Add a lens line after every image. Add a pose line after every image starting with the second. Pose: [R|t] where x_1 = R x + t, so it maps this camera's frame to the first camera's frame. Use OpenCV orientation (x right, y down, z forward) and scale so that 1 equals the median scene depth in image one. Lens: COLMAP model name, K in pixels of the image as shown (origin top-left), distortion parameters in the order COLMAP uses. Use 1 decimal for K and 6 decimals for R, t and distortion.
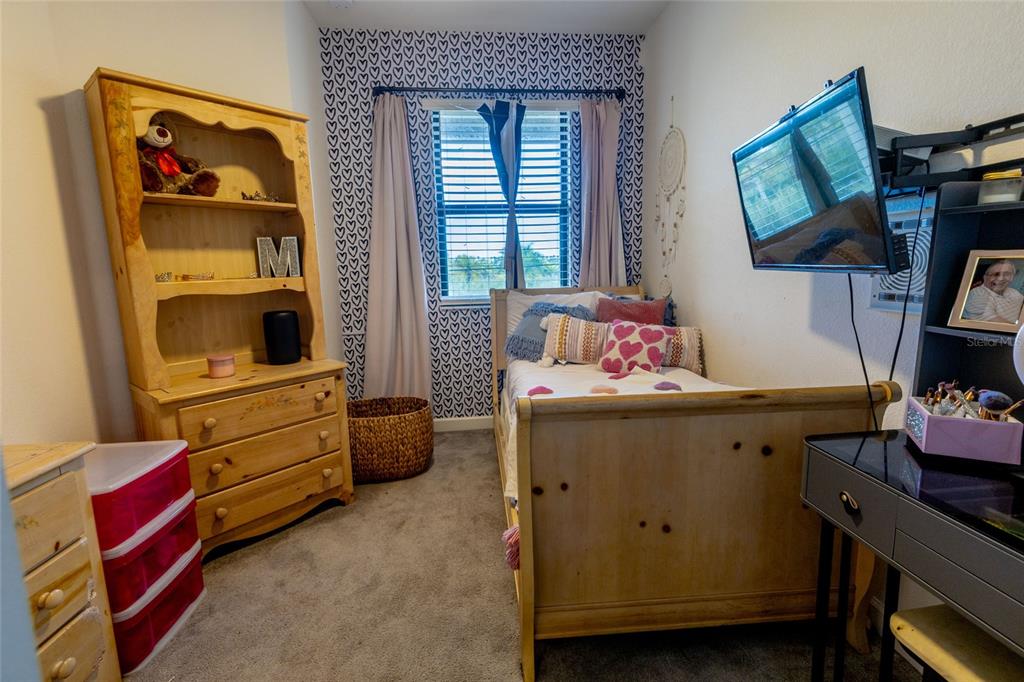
lens RADIAL K [[467.1, 0, 510.0], [0, 467.1, 340.8], [0, 0, 1]] dist [0.009265, -0.001482]
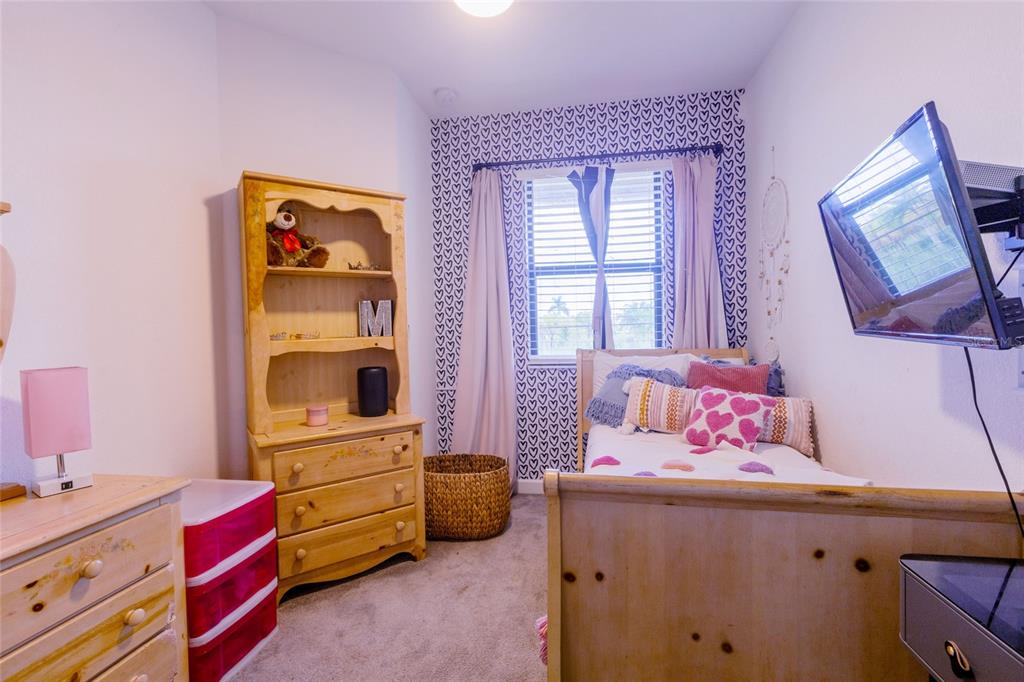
lens RADIAL K [[467.1, 0, 512.8], [0, 467.1, 340.5], [0, 0, 1]] dist [0.009265, -0.001482]
pose [[0.966302, 0.012314, -0.257115, 0.110442], [-0.042638, 0.992714, -0.112699, -0.016723], [0.253854, 0.119864, 0.959787, 0.028235]]
